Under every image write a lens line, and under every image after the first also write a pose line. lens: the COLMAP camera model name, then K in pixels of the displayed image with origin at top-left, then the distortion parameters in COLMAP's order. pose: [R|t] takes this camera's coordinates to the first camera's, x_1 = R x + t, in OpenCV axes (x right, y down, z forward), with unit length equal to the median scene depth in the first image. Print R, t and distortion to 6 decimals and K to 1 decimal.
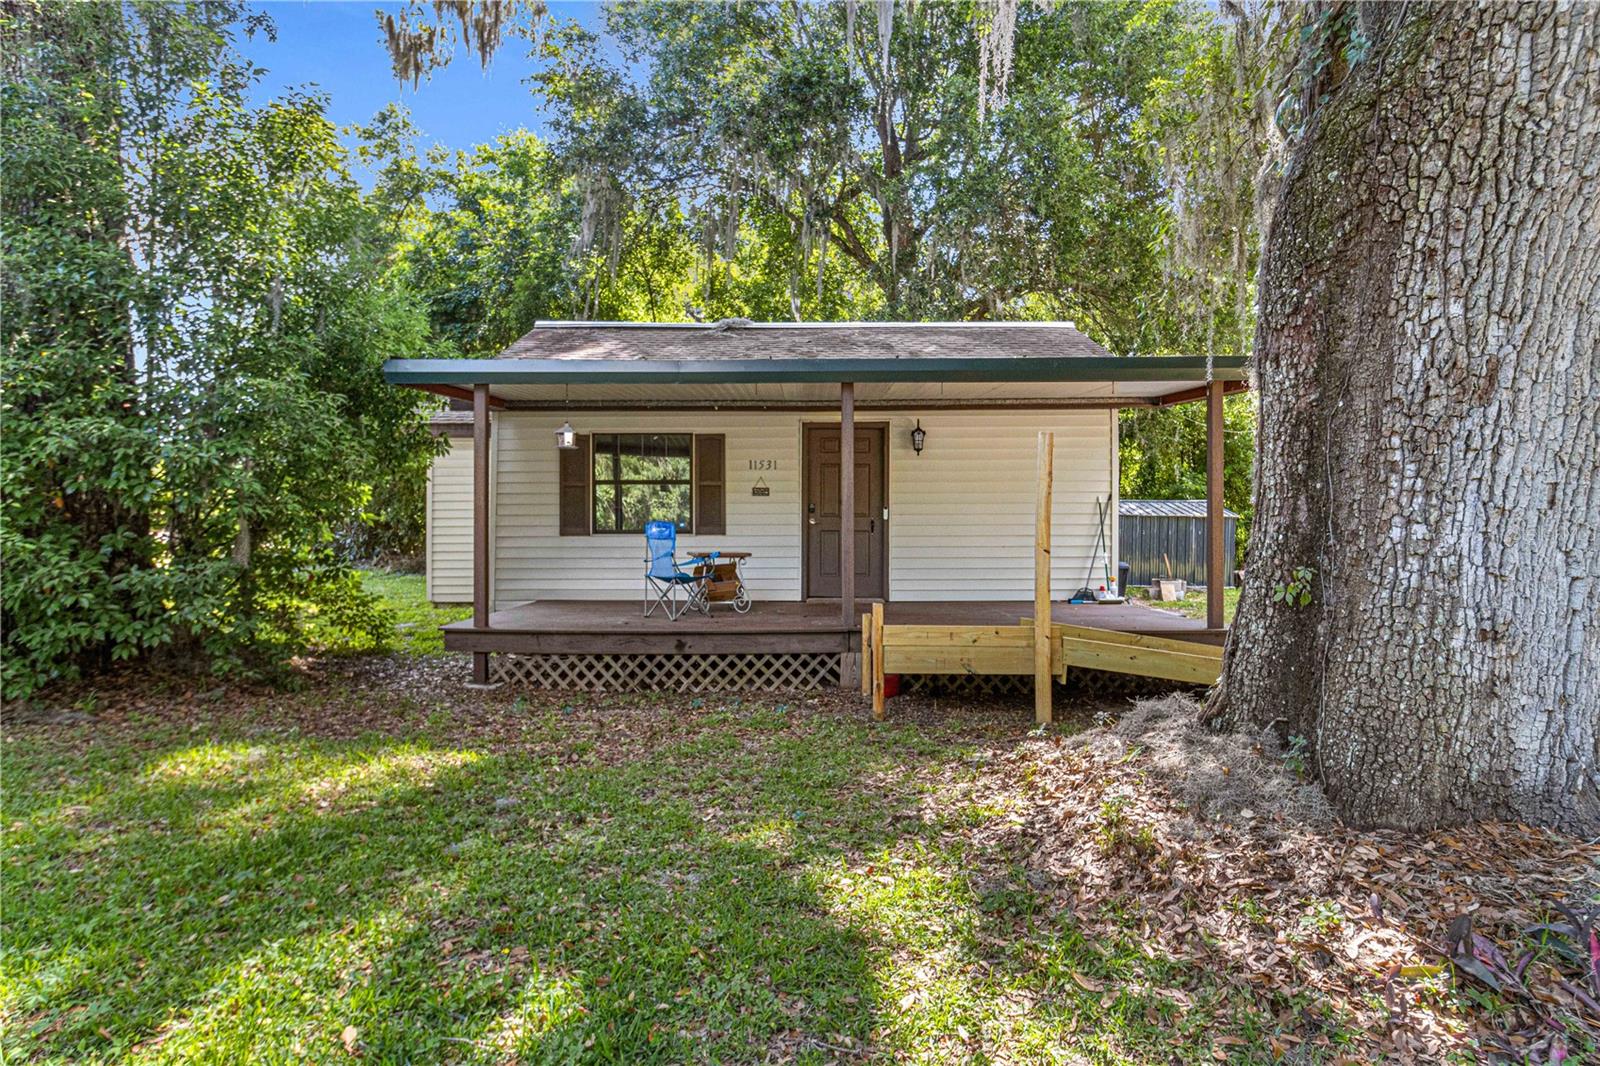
lens RADIAL K [[957.4, 0, 809.4], [0, 957.4, 527.4], [0, 0, 1]] dist [-0.004069, -0.000244]
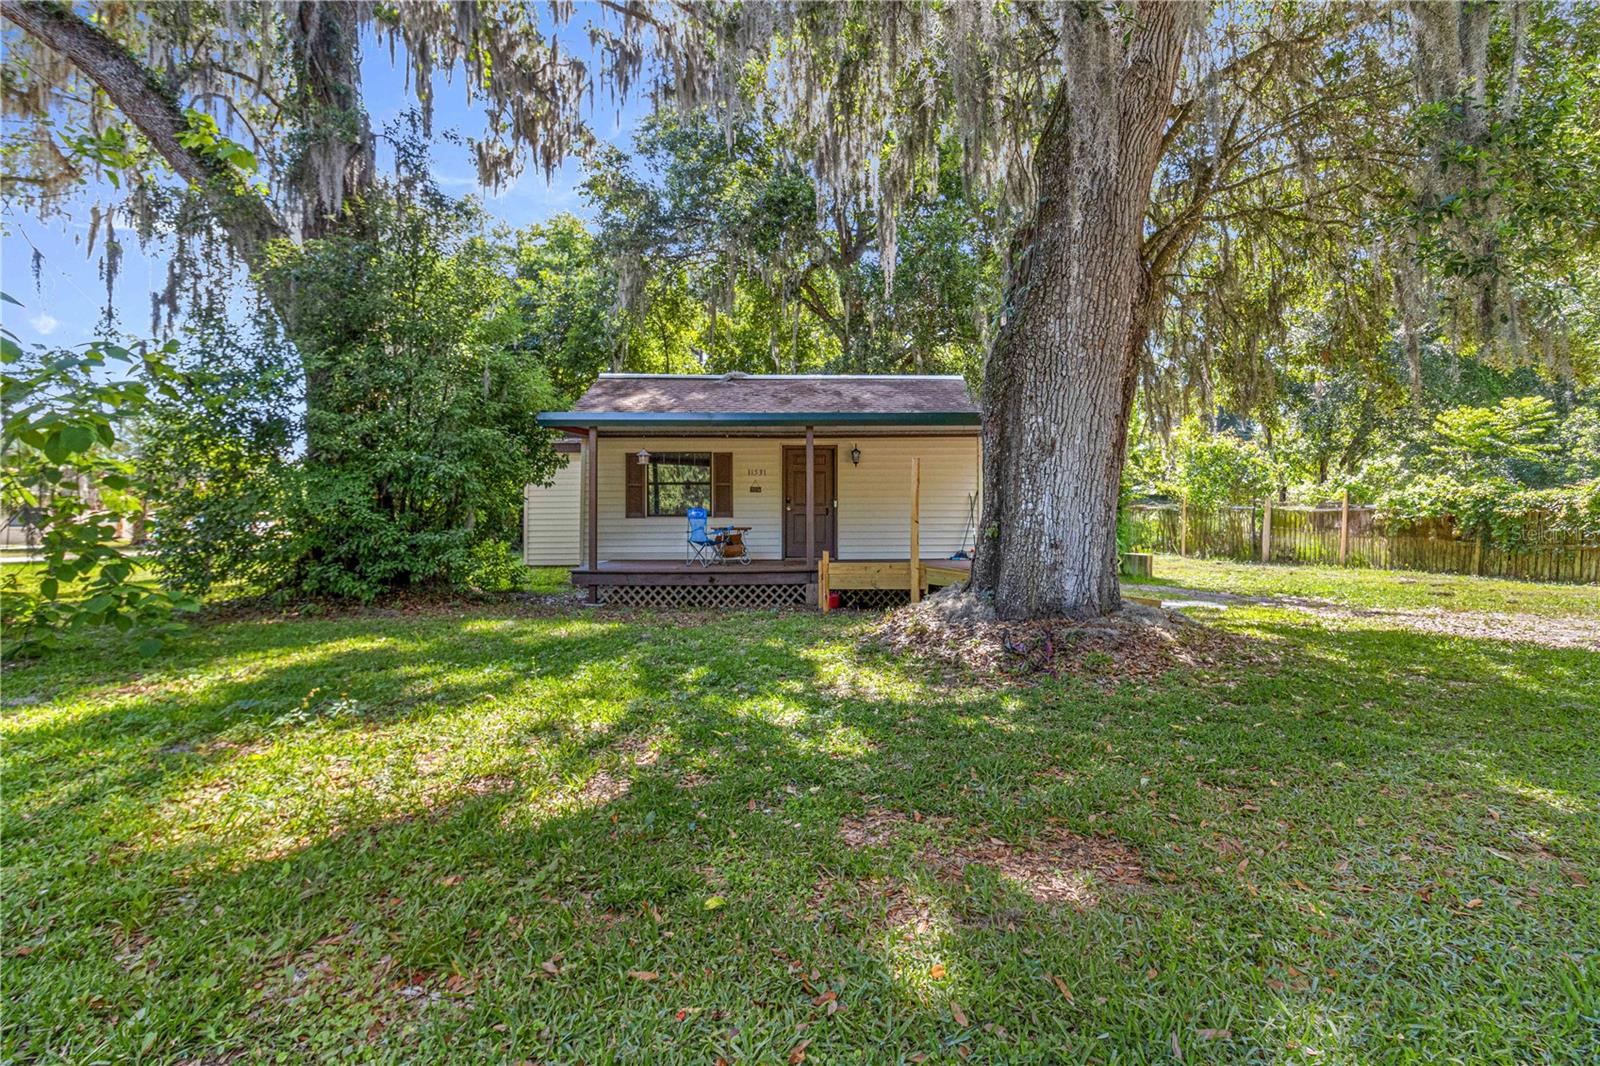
lens RADIAL K [[756.7, 0, 806.7], [0, 756.7, 521.0], [0, 0, 1]] dist [-0.008157, 0.003143]
pose [[0.999584, -0.001668, 0.028786, -0.003127], [0.001535, 0.999988, 0.004639, 0.007985], [-0.028794, -0.004593, 0.999575, -0.232104]]
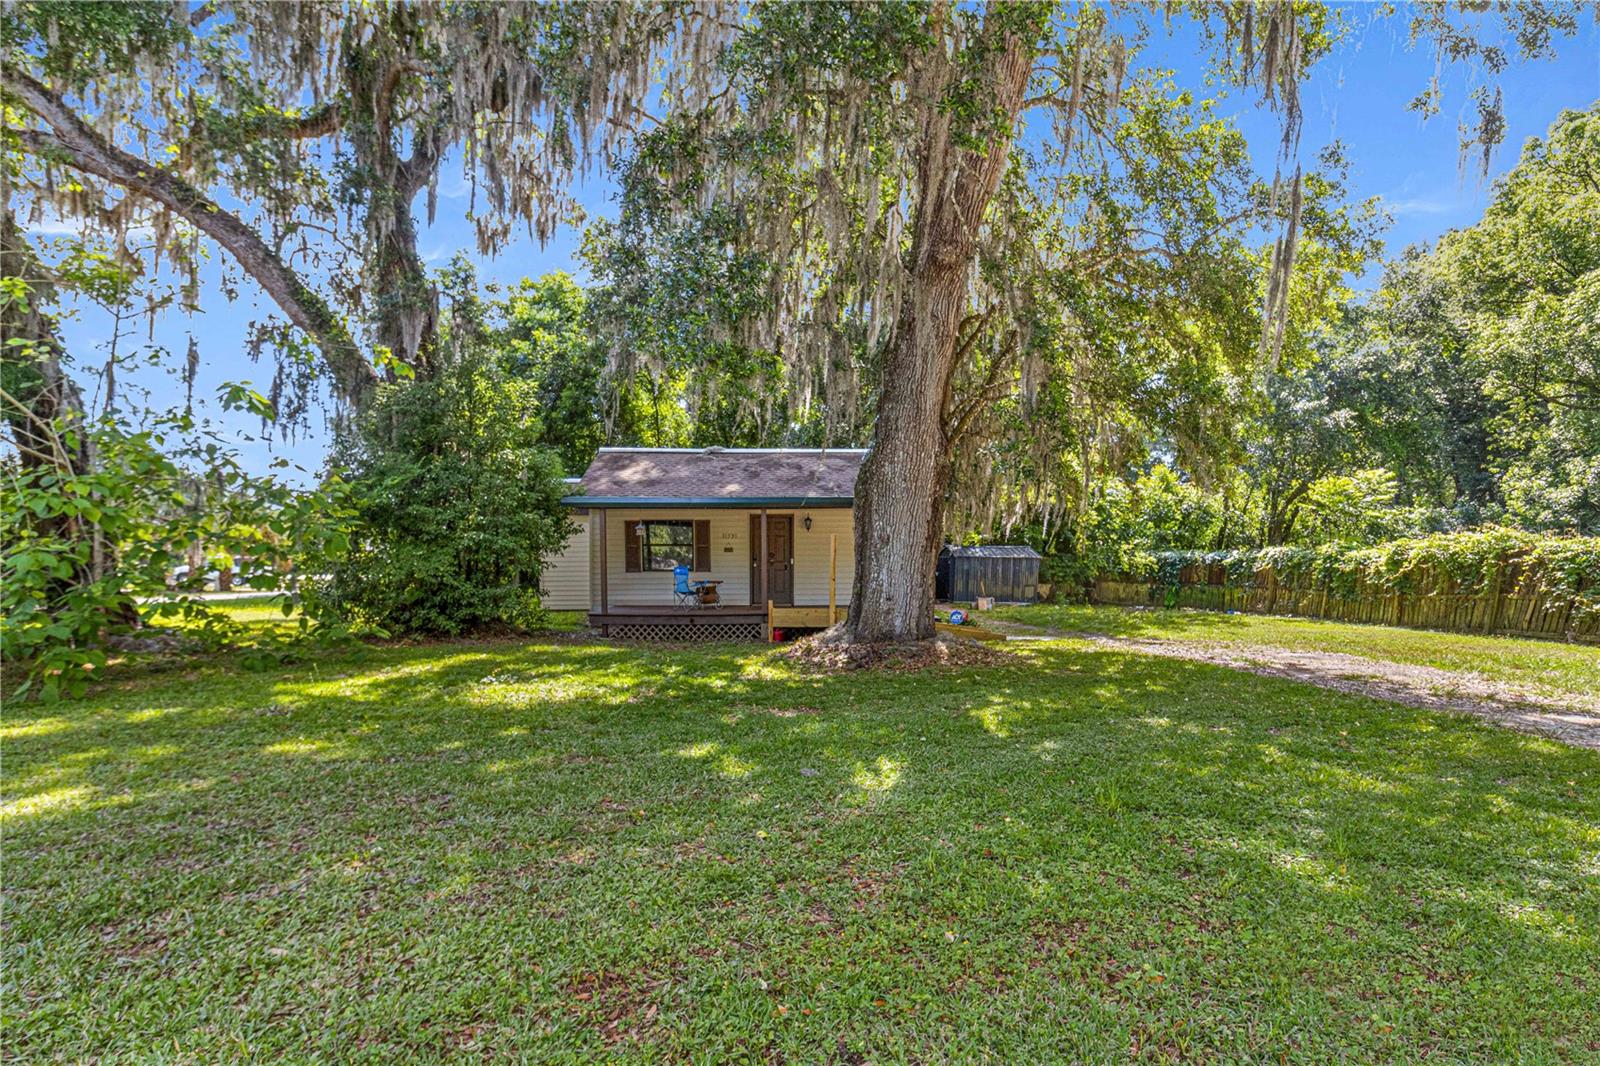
lens RADIAL K [[756.7, 0, 813.0], [0, 756.7, 621.0], [0, 0, 1]] dist [-0.008157, 0.003143]
pose [[0.998890, -0.003366, 0.046992, 0.047128], [-0.000313, 0.996947, 0.078075, -0.012494], [-0.047111, -0.078003, 0.995839, -0.548916]]
